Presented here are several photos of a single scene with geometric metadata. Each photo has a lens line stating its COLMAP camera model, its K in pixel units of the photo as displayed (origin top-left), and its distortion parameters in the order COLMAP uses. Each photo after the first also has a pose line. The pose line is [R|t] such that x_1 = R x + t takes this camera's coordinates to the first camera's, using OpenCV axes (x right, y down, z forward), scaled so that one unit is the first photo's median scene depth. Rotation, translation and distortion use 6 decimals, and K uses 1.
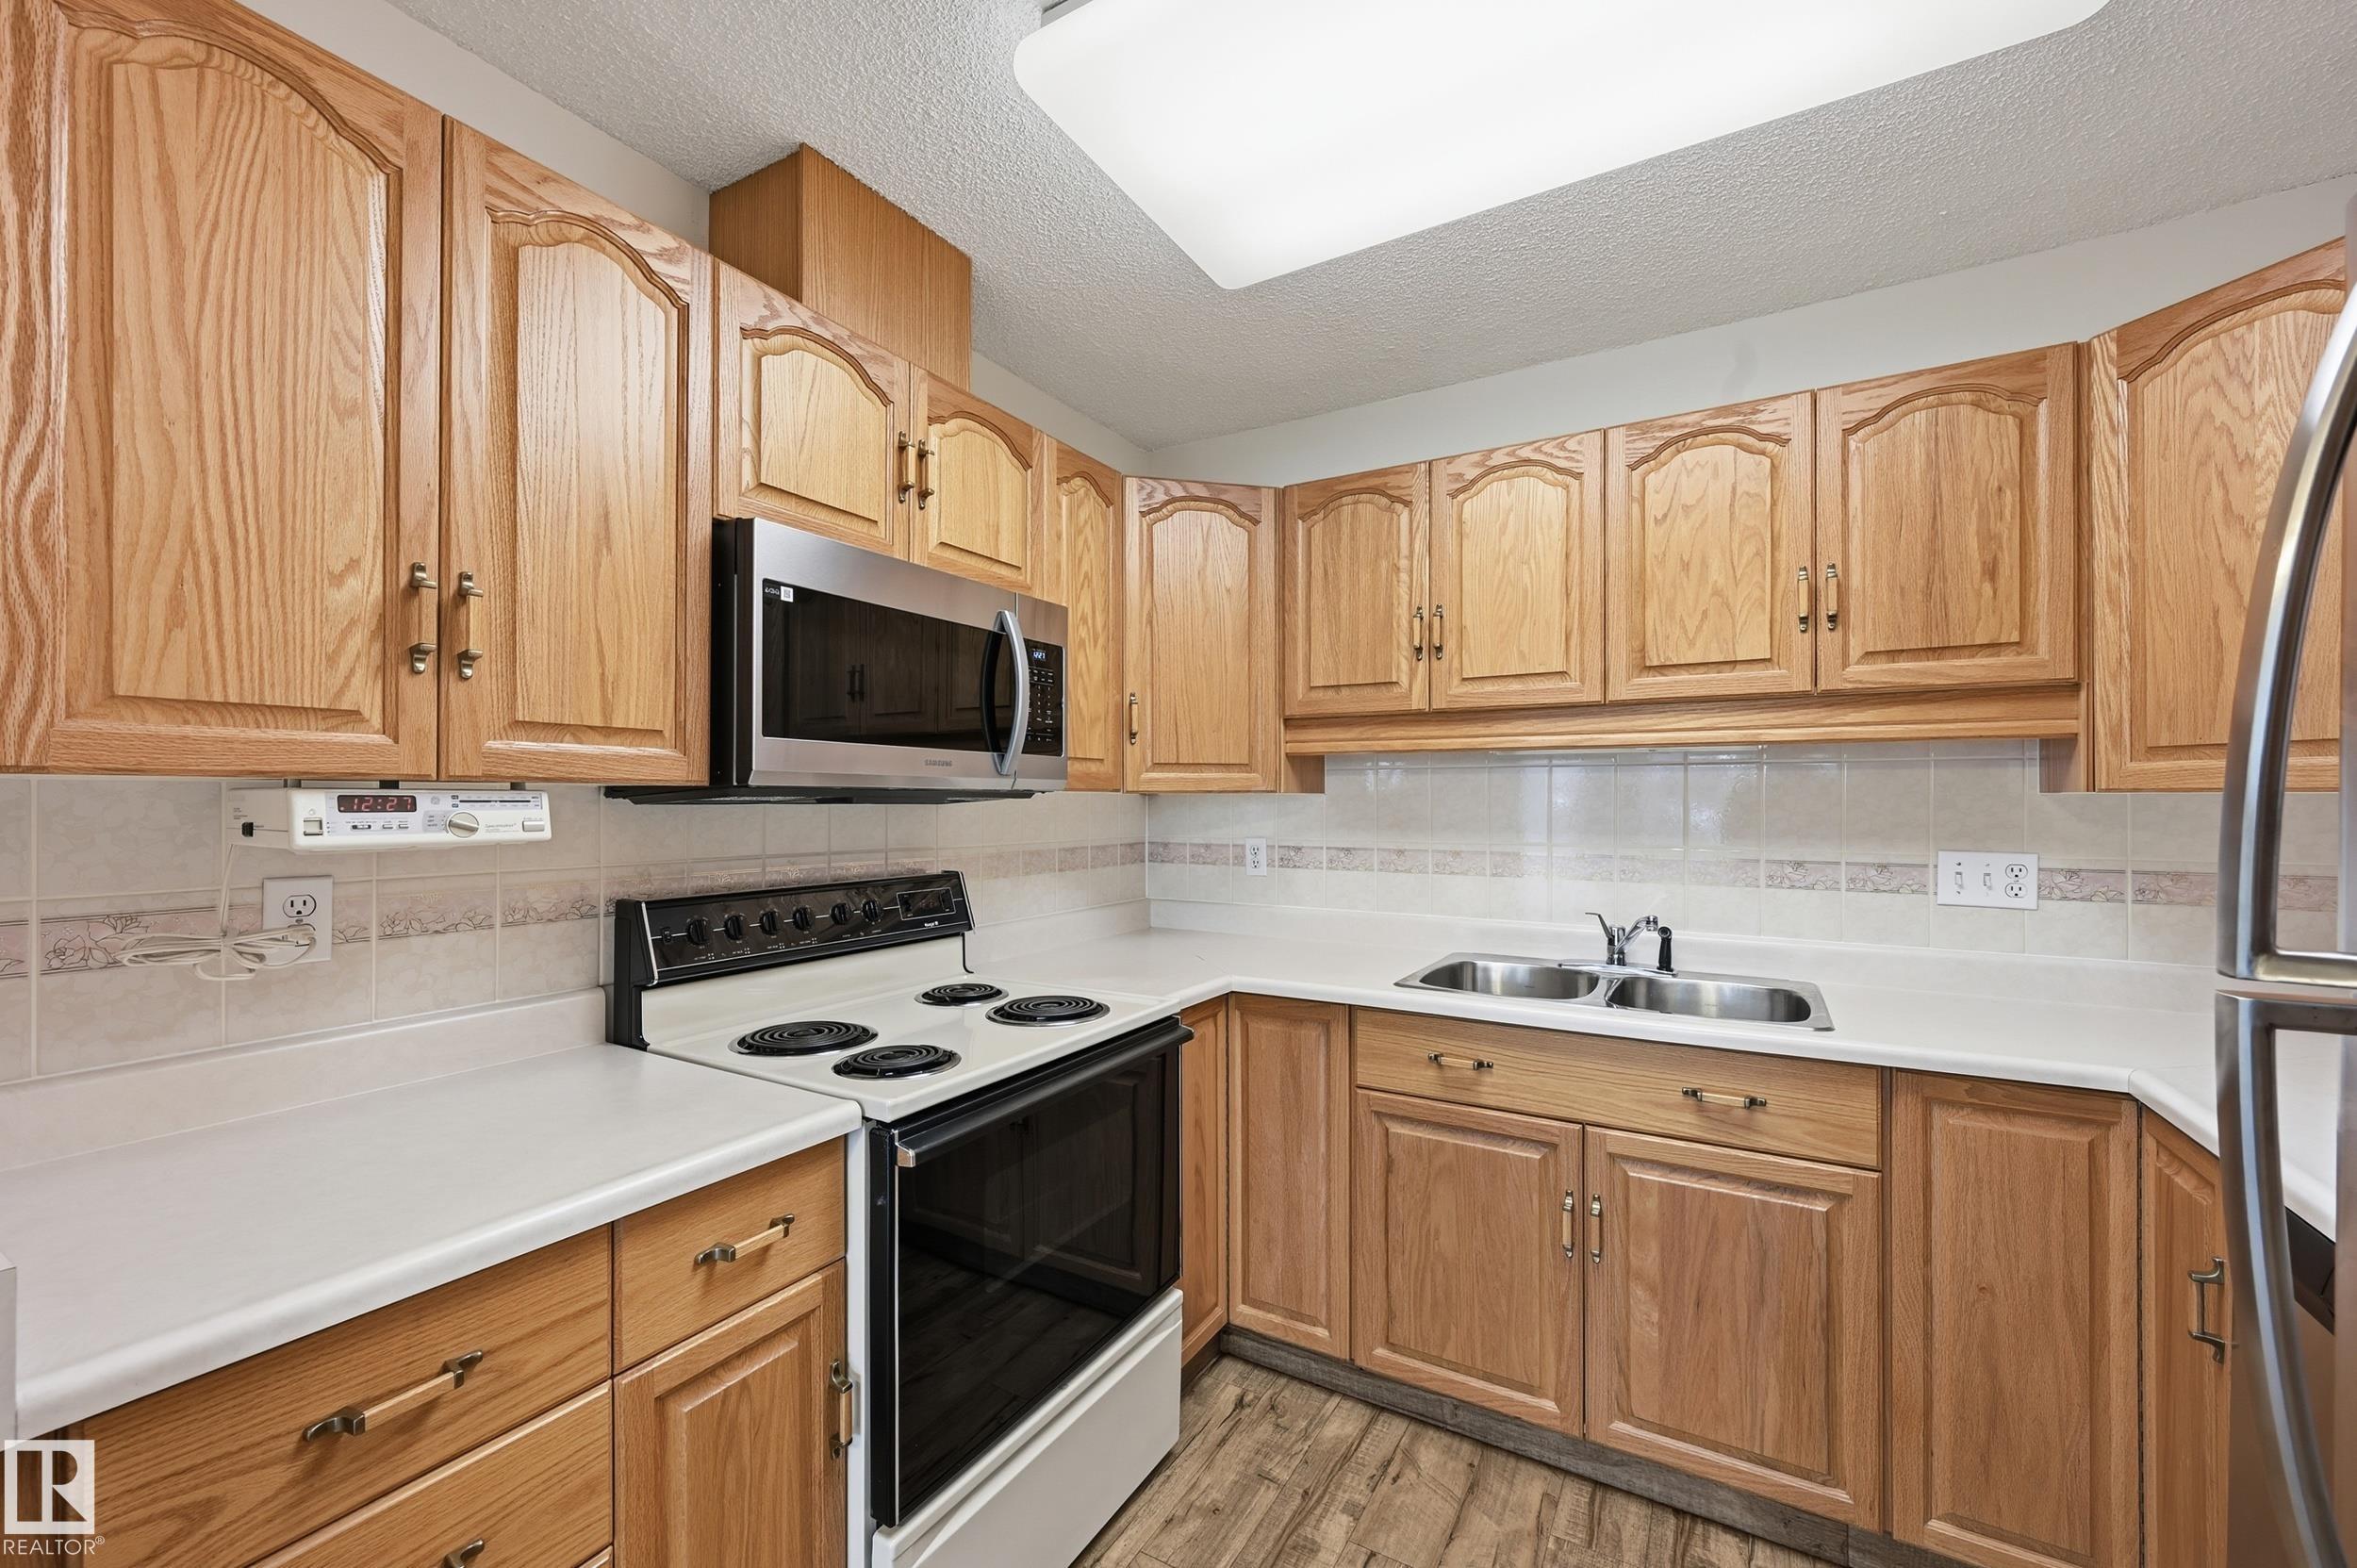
lens RADIAL K [[940.9, 0, 1181.3], [0, 940.9, 793.4], [0, 0, 1]] dist [0.001922, -0.000241]
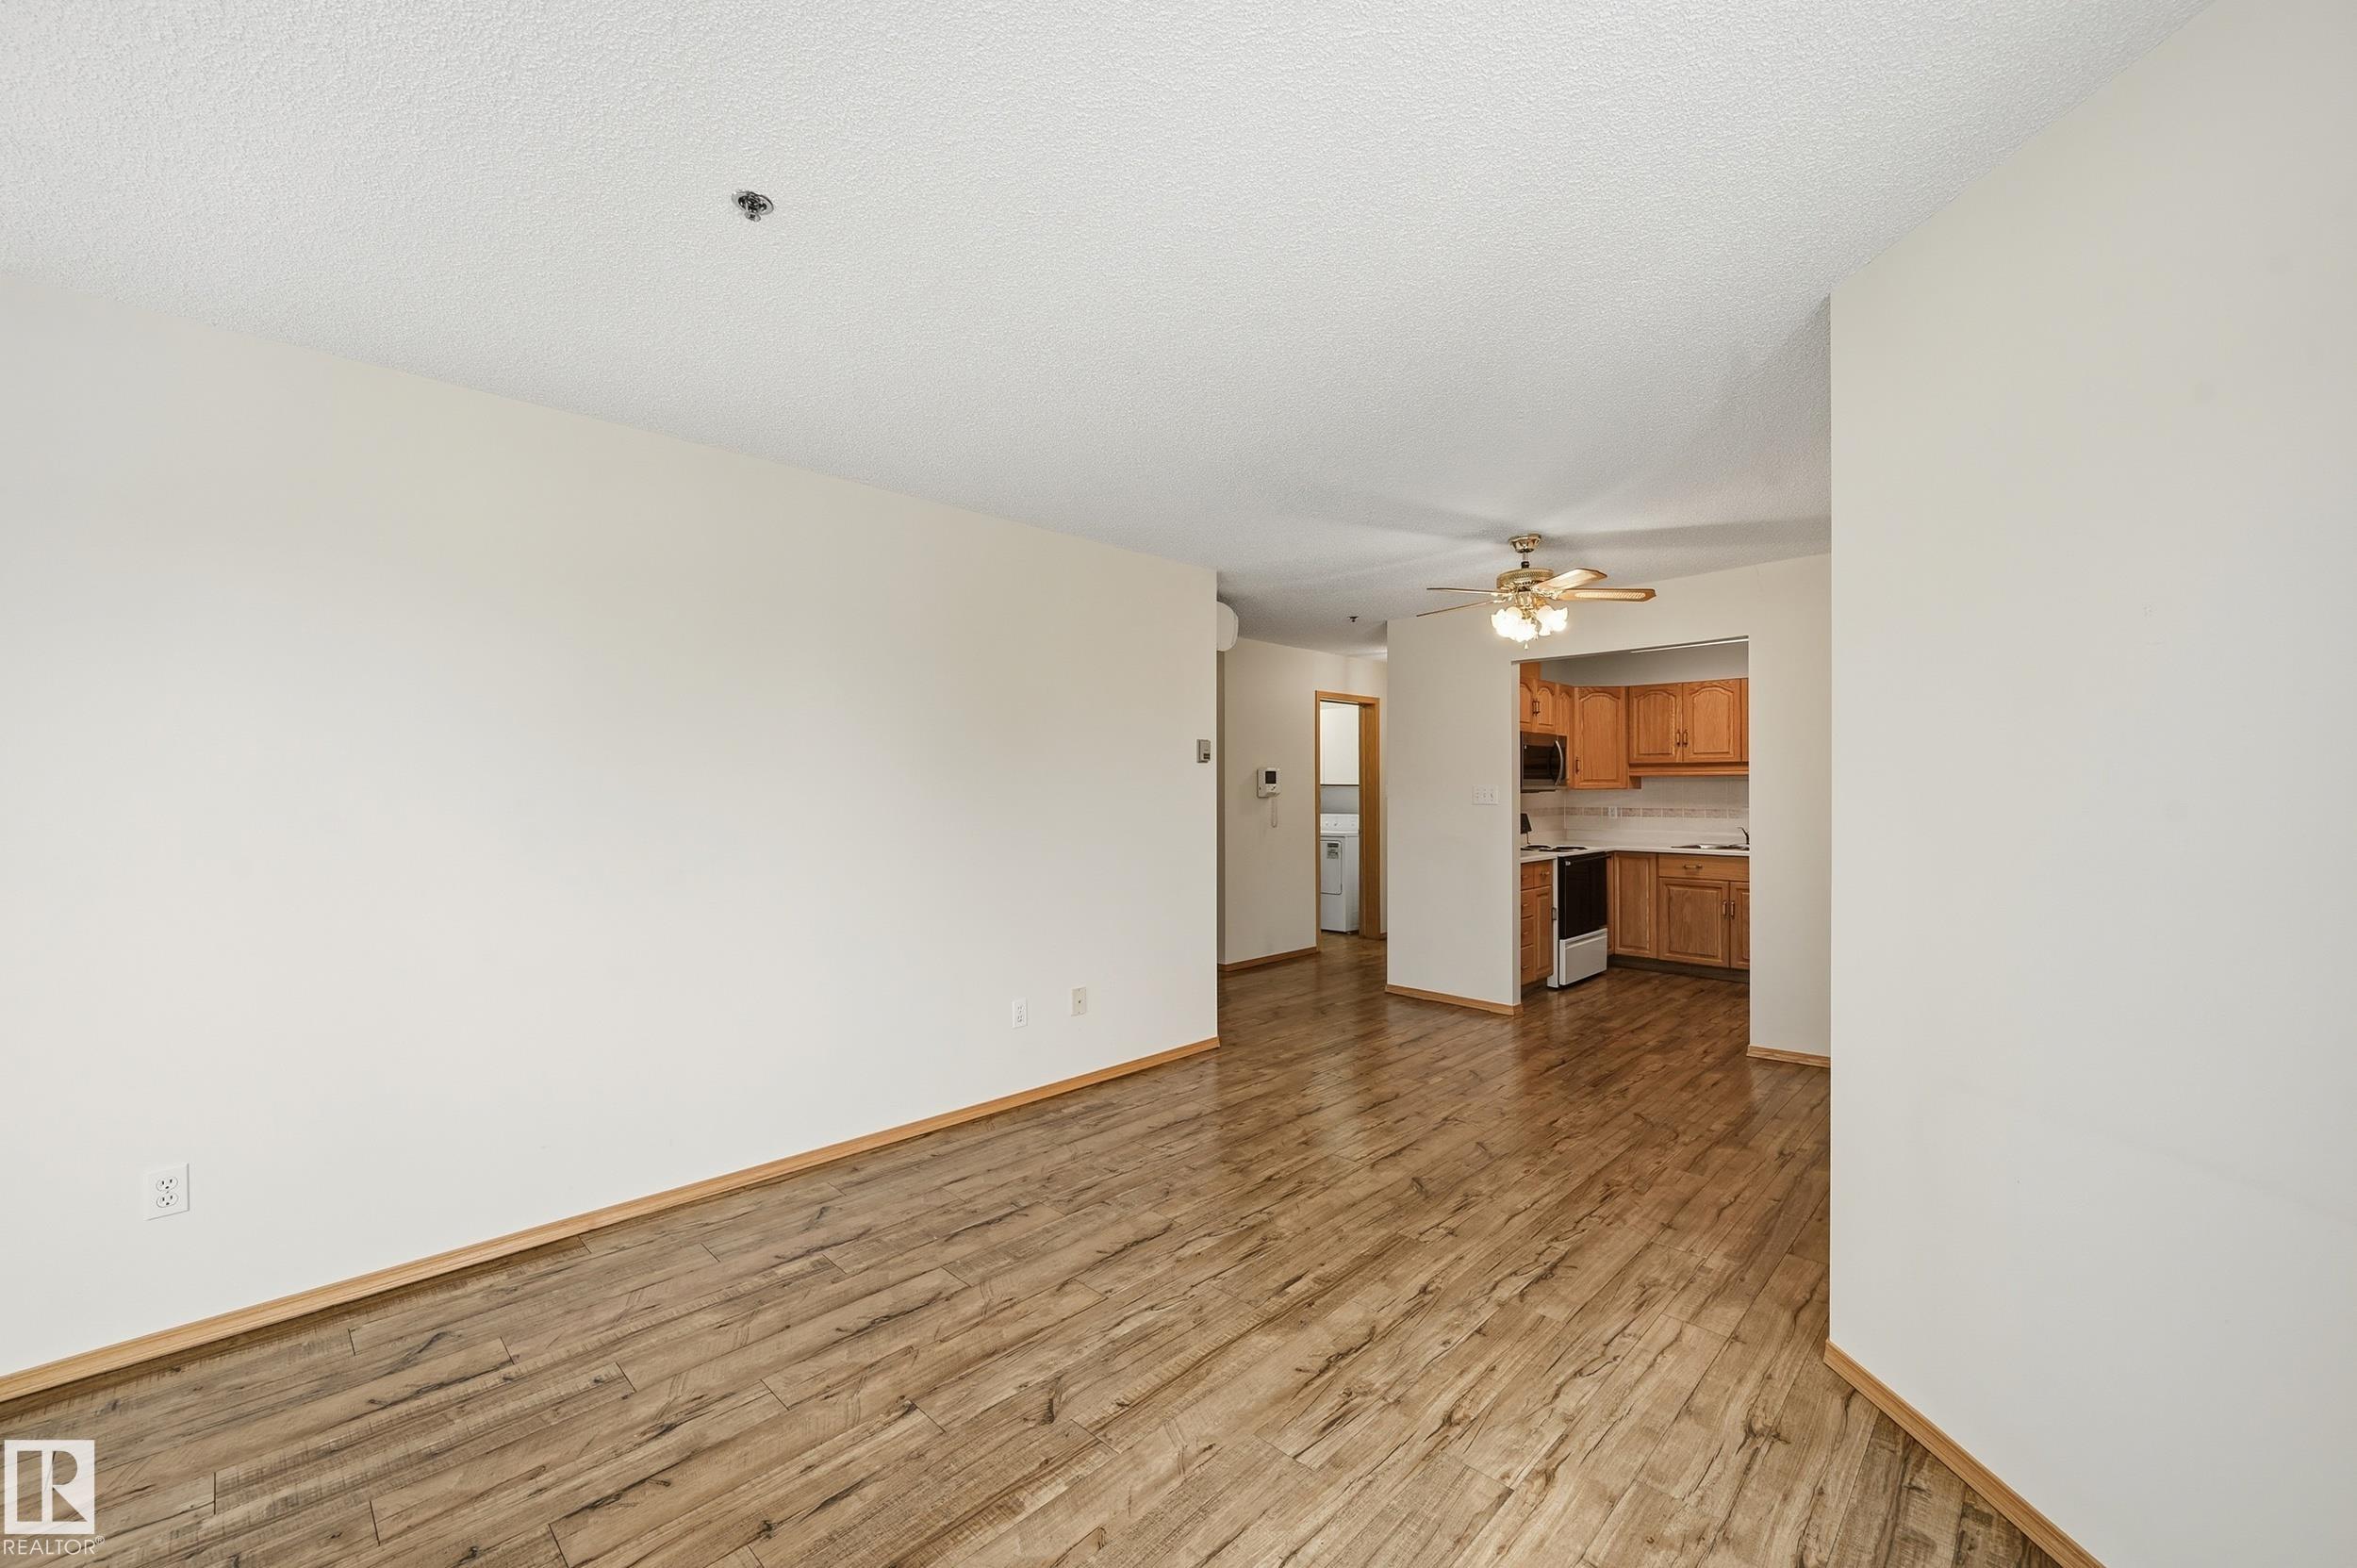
lens RADIAL K [[940.9, 0, 1173.5], [0, 940.9, 784.5], [0, 0, 1]] dist [0.001922, -0.000241]
pose [[0.972727, -0.002490, -0.231938, -0.734620], [0.002515, 0.999997, -0.000185, -0.023083], [0.231937, -0.000404, 0.972731, -2.724686]]
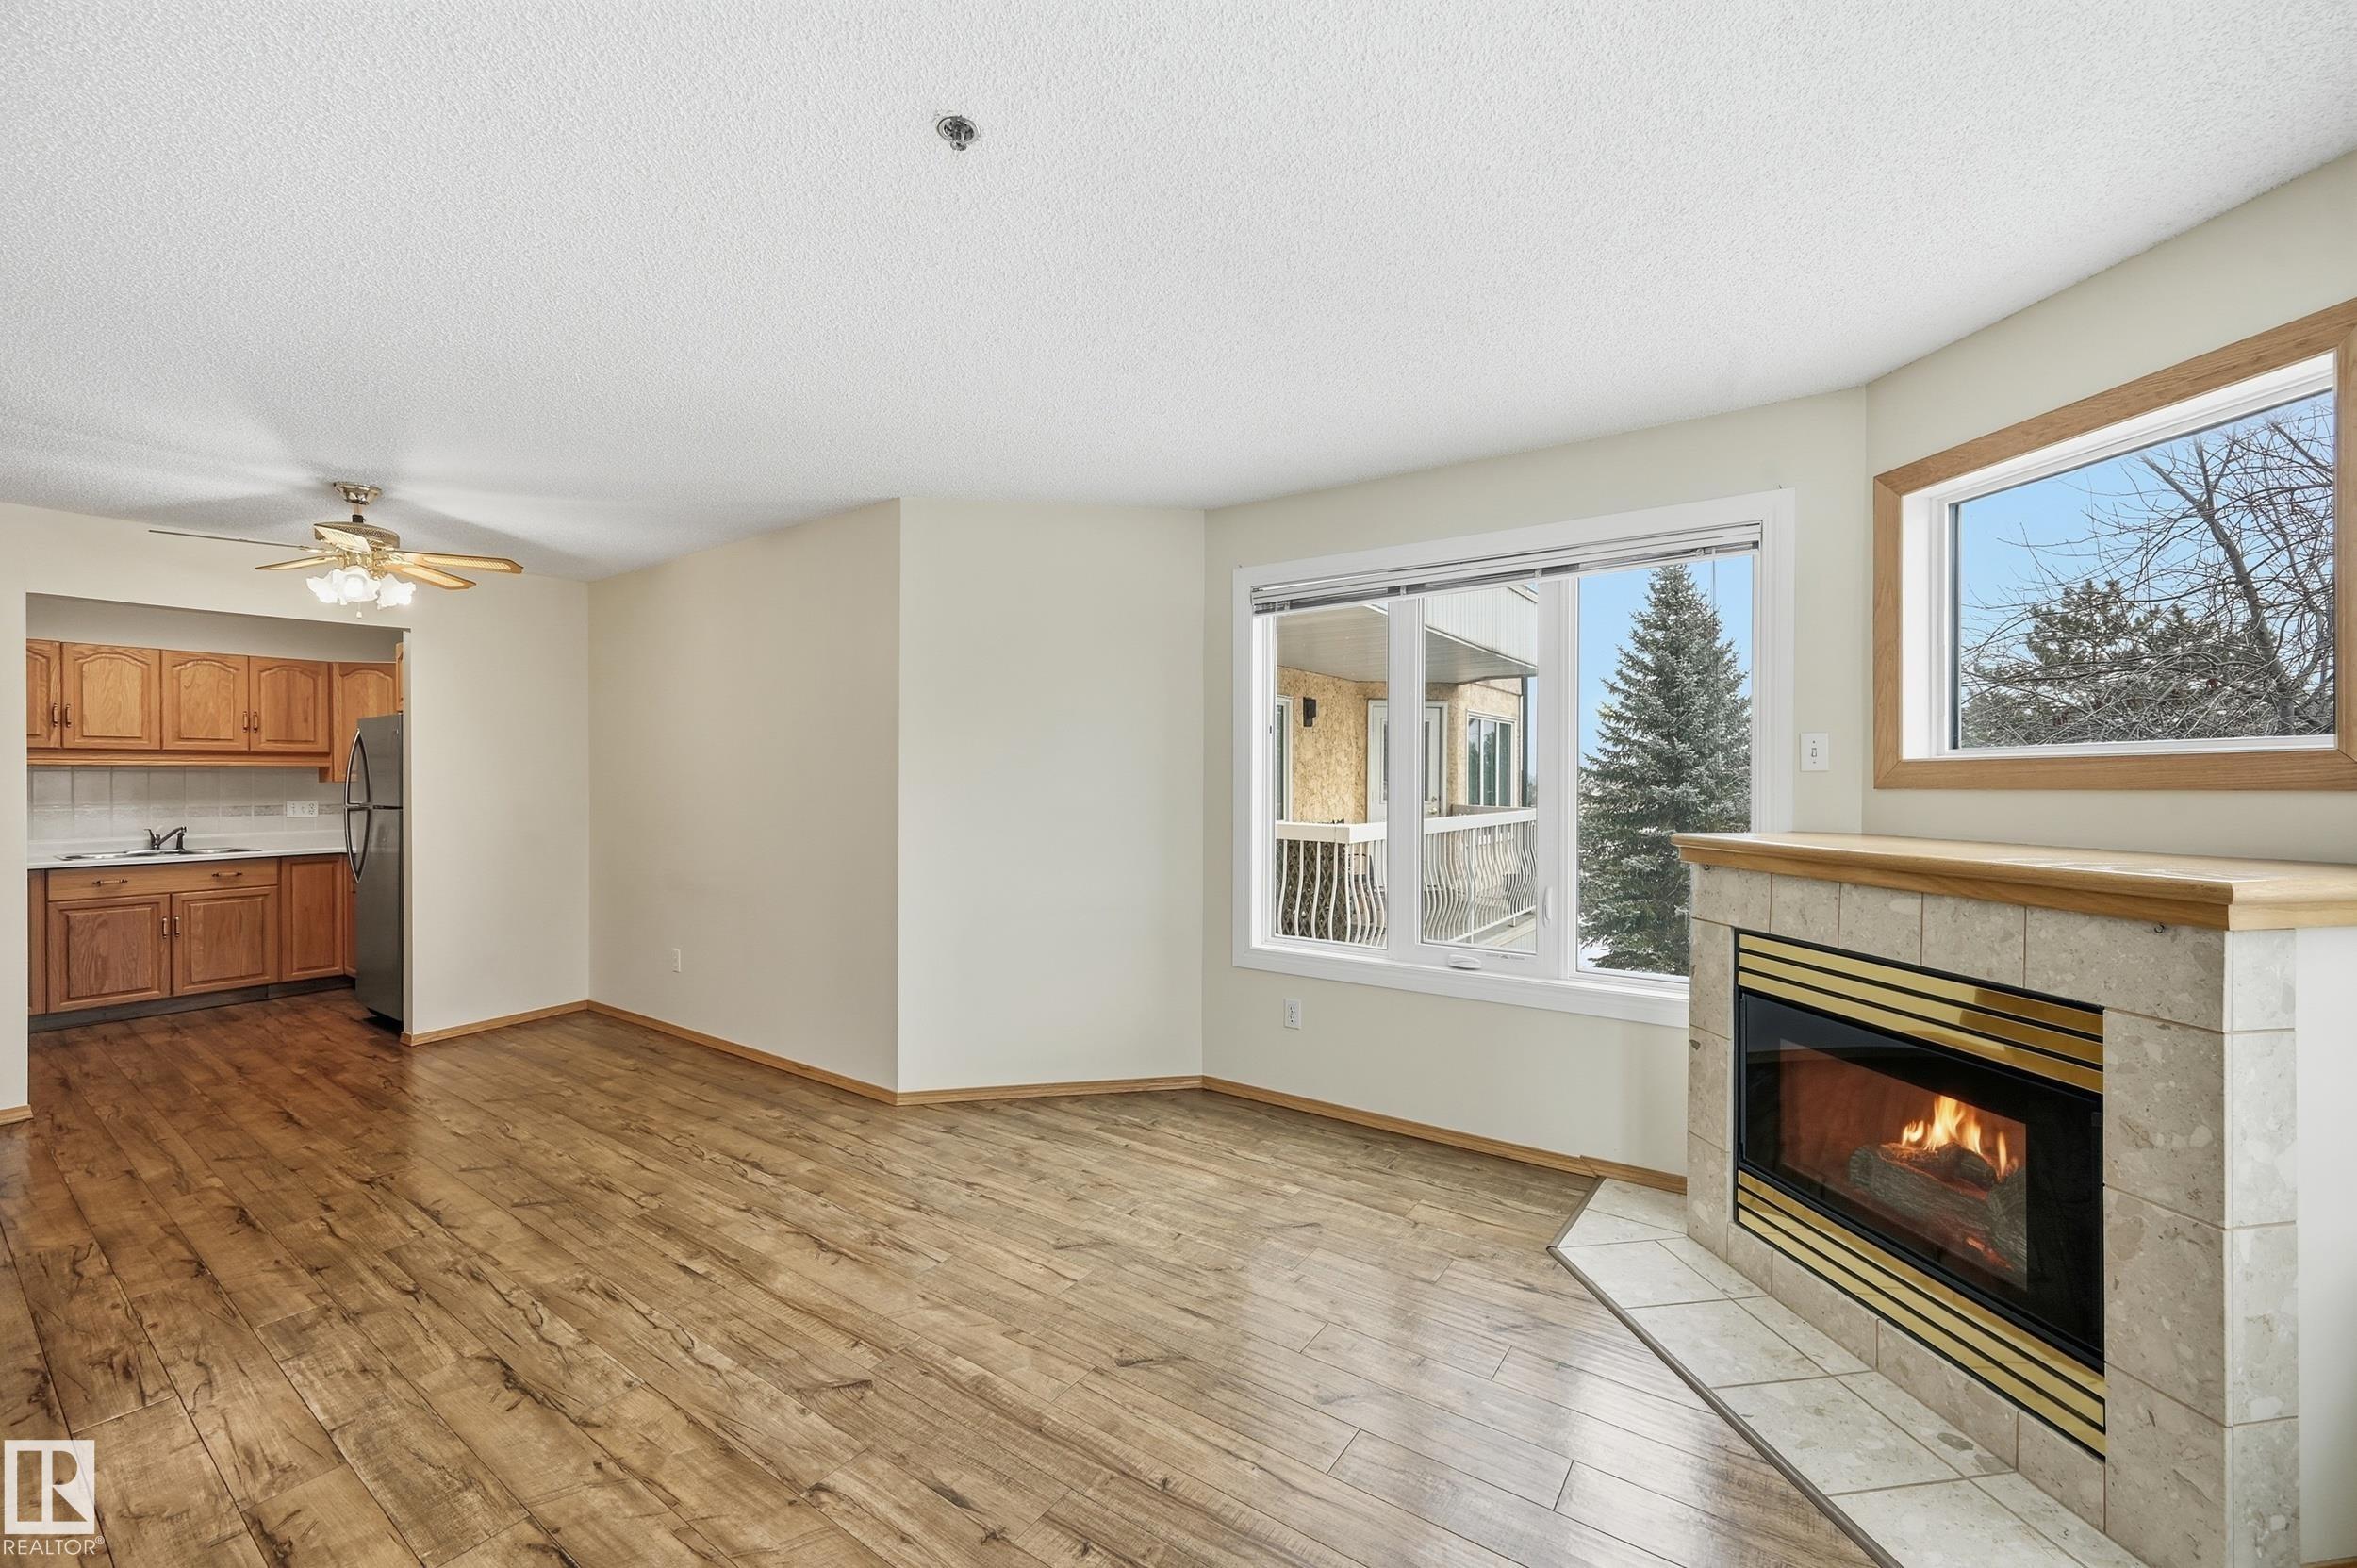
lens RADIAL K [[940.9, 0, 1176.4], [0, 940.9, 782.0], [0, 0, 1]] dist [0.001922, -0.000241]
pose [[0.077887, -0.005115, 0.996949, -2.102351], [-0.000101, 0.999987, 0.005138, -0.019522], [-0.996962, -0.000501, 0.077886, -2.207397]]
